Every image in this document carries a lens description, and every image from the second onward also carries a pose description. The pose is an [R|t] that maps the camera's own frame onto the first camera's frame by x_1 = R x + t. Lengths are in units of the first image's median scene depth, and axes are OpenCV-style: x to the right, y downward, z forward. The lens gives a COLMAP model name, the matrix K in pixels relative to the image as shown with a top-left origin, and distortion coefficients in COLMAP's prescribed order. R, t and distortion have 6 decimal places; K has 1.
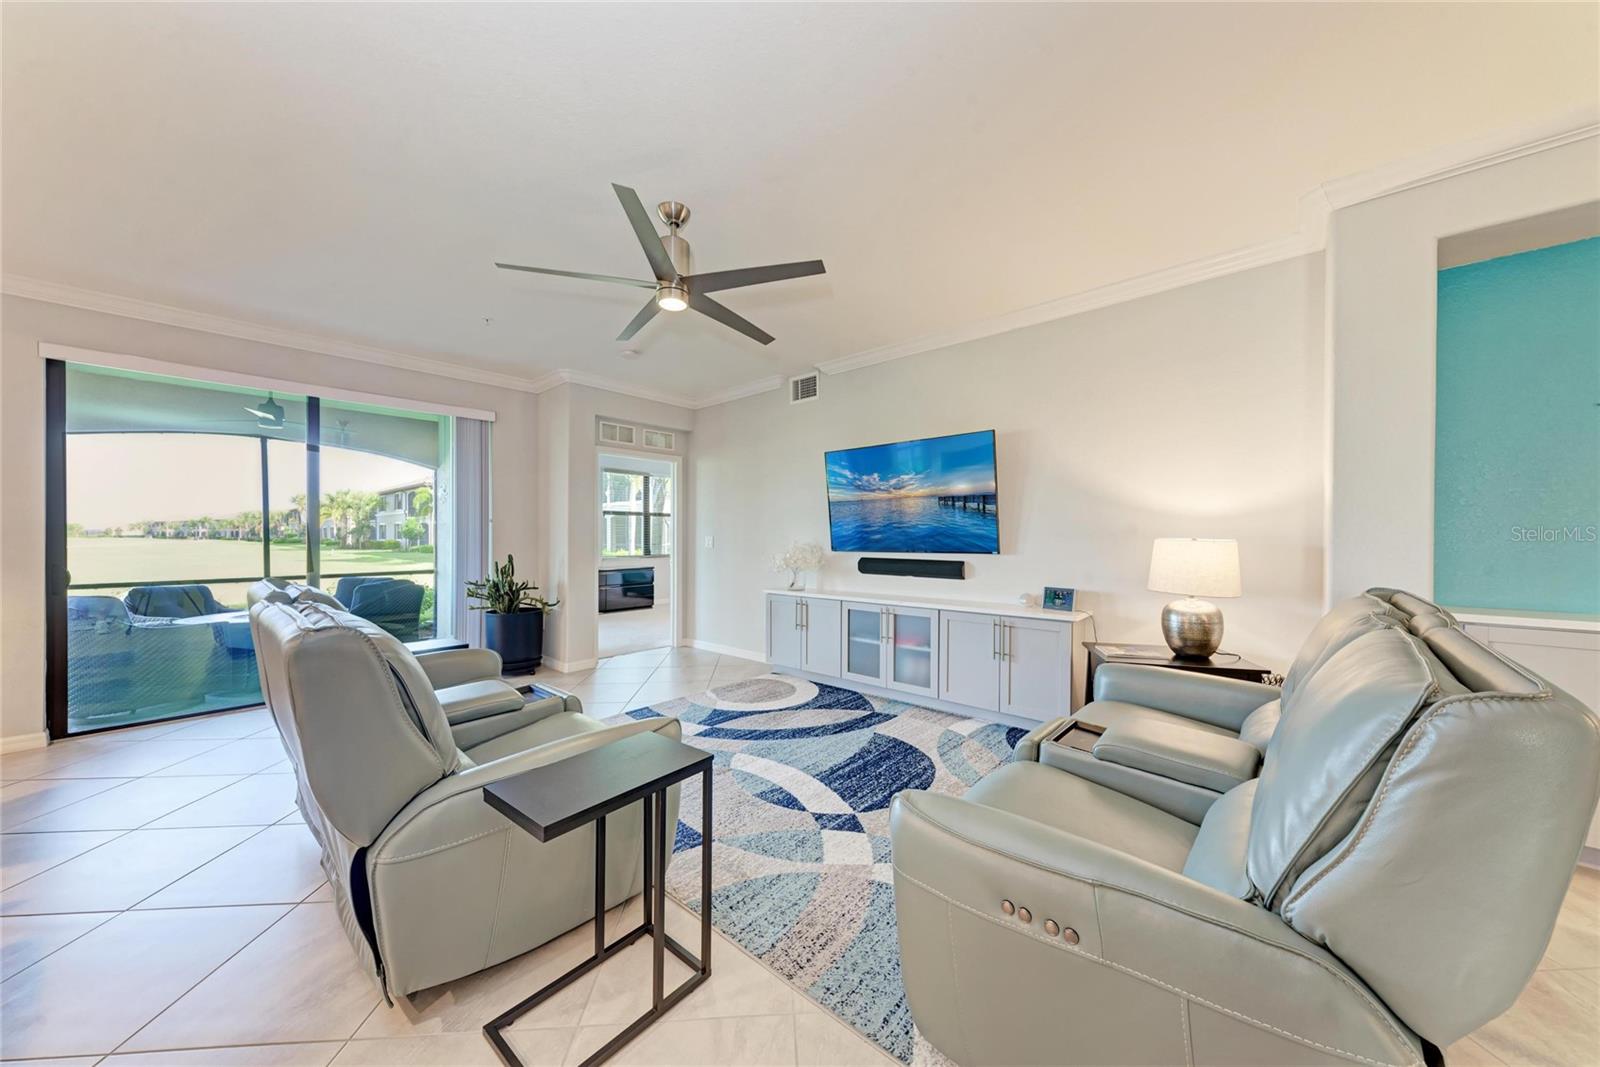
lens RADIAL K [[548.8, 0, 801.1], [0, 548.8, 539.1], [0, 0, 1]] dist [0.017846, -0.003769]
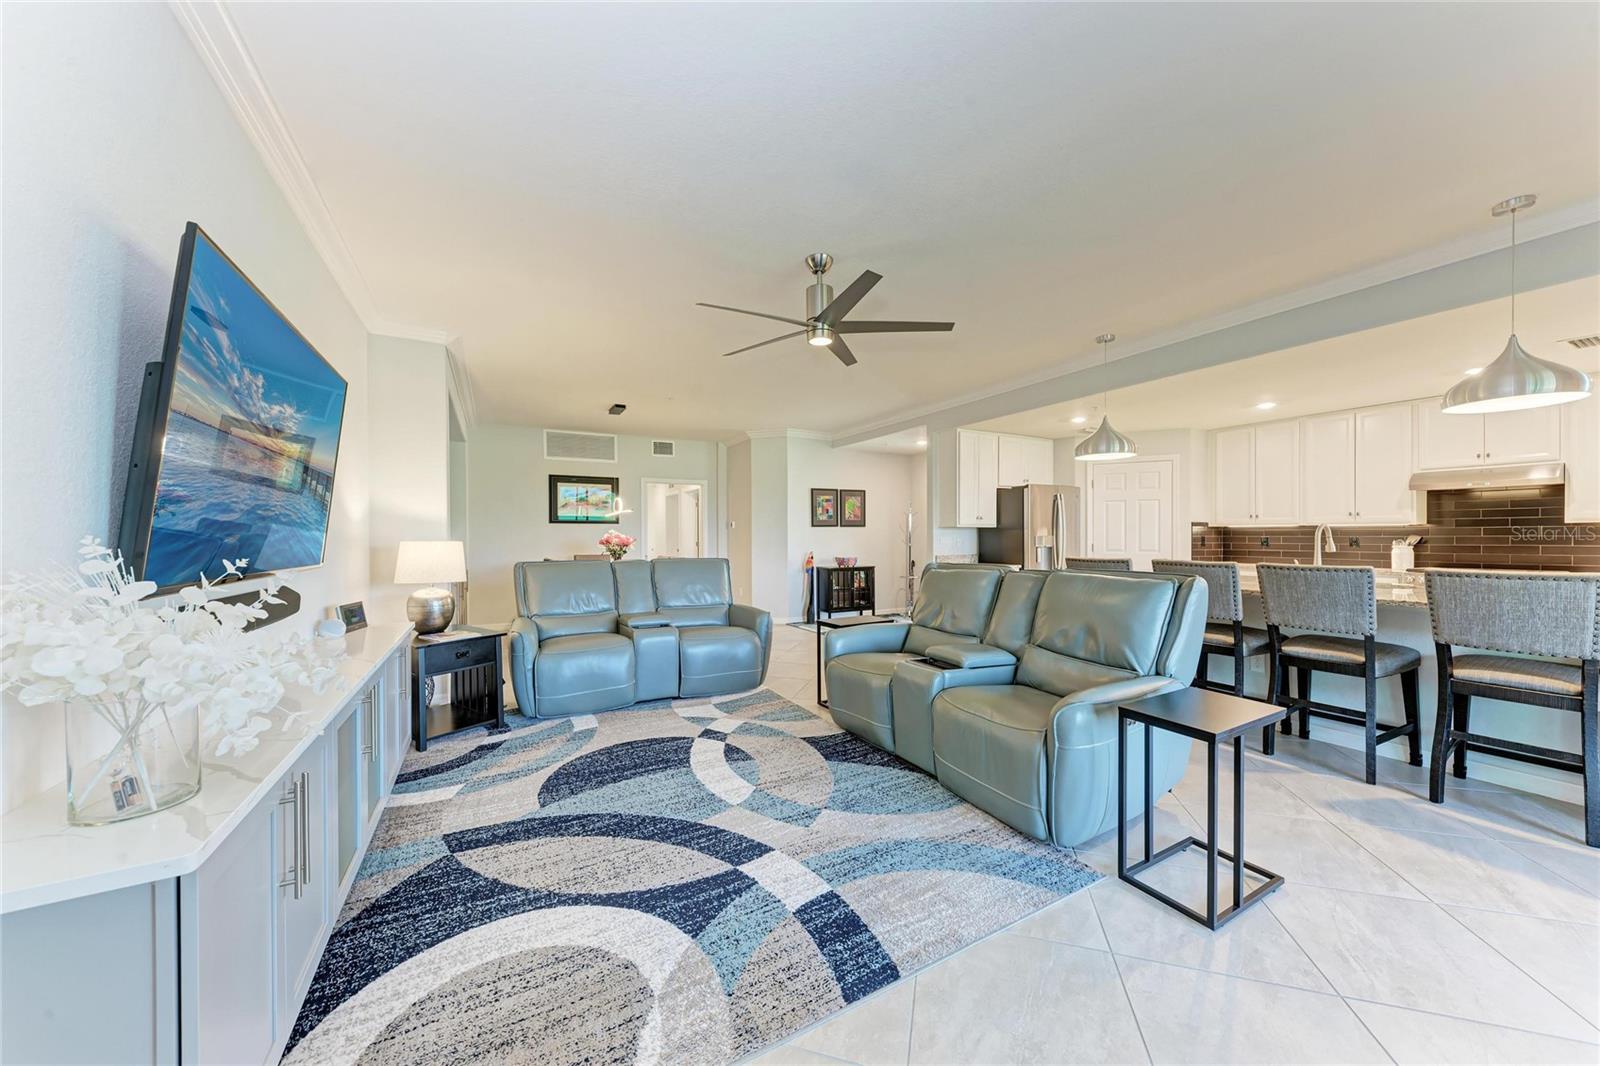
lens RADIAL K [[548.8, 0, 801.1], [0, 548.8, 538.6], [0, 0, 1]] dist [0.017846, -0.003769]
pose [[-0.942494, 0.004701, 0.334189, -0.388922], [0.008428, 0.999917, 0.009704, -0.008237], [-0.334116, 0.011962, -0.942456, 1.401924]]
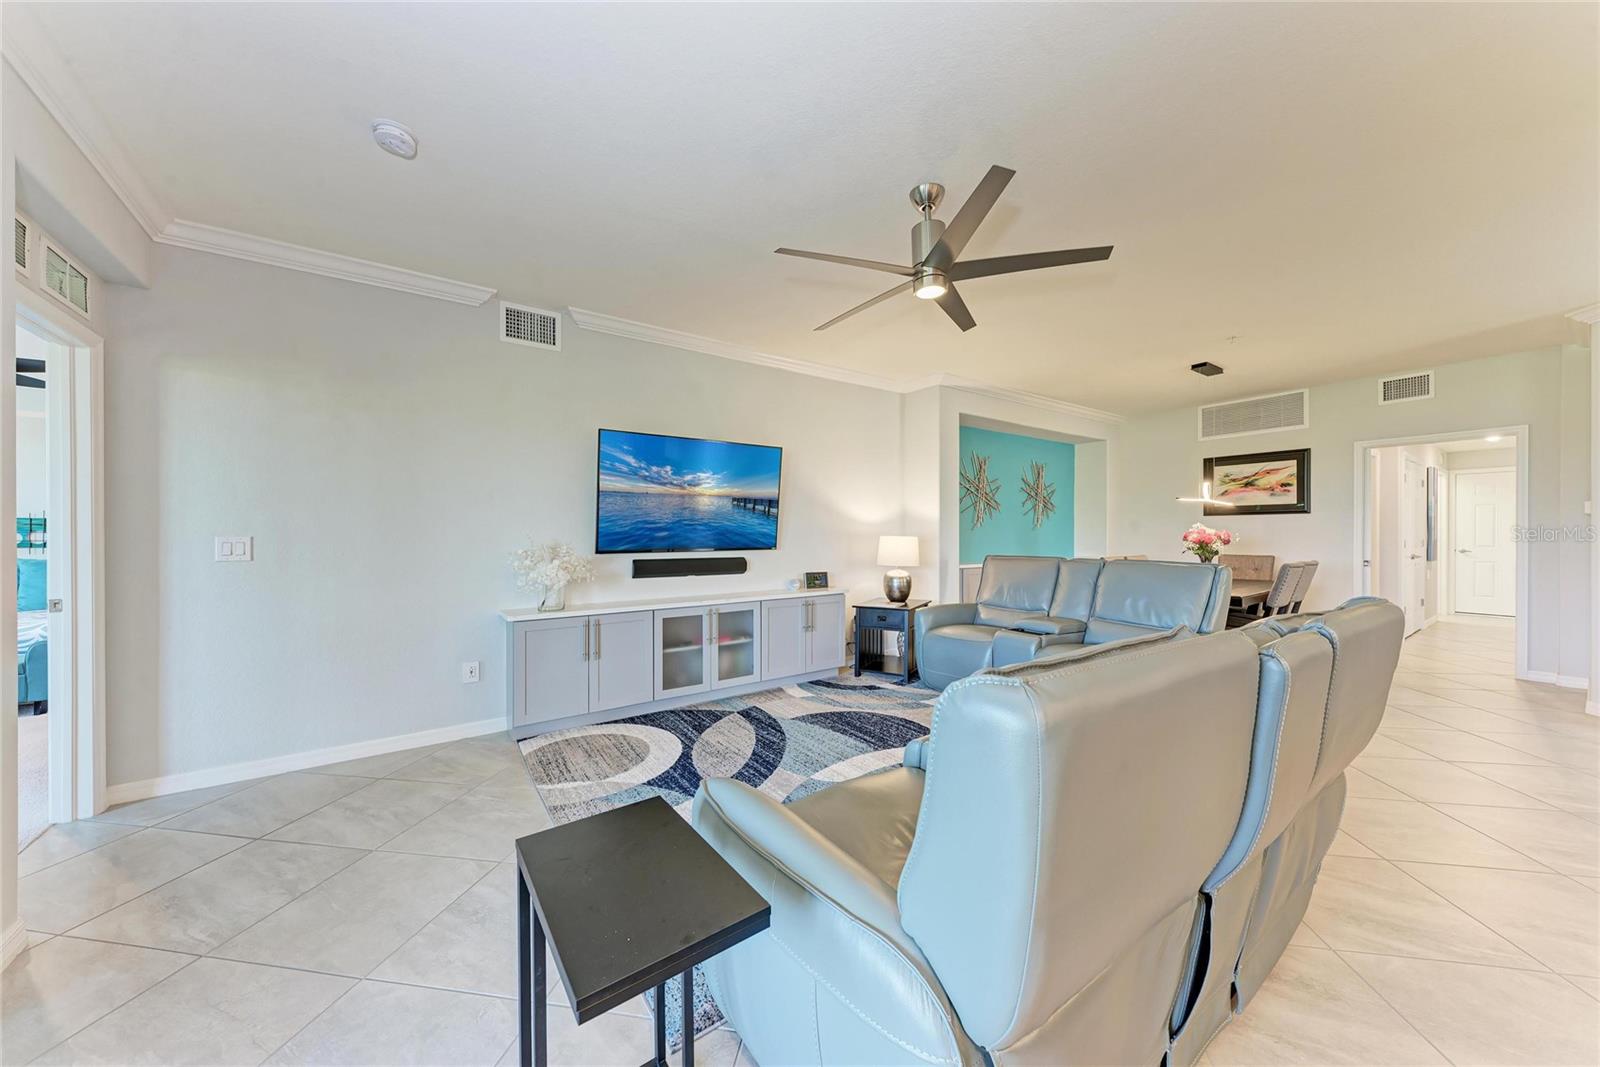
lens RADIAL K [[557.4, 0, 803.8], [0, 557.4, 536.9], [0, 0, 1]] dist [0.015058, -0.000077]
pose [[0.219358, -0.003503, 0.975638, -0.812222], [0.008540, 0.999962, 0.001670, -0.001436], [-0.975607, 0.007966, 0.219380, 0.655747]]
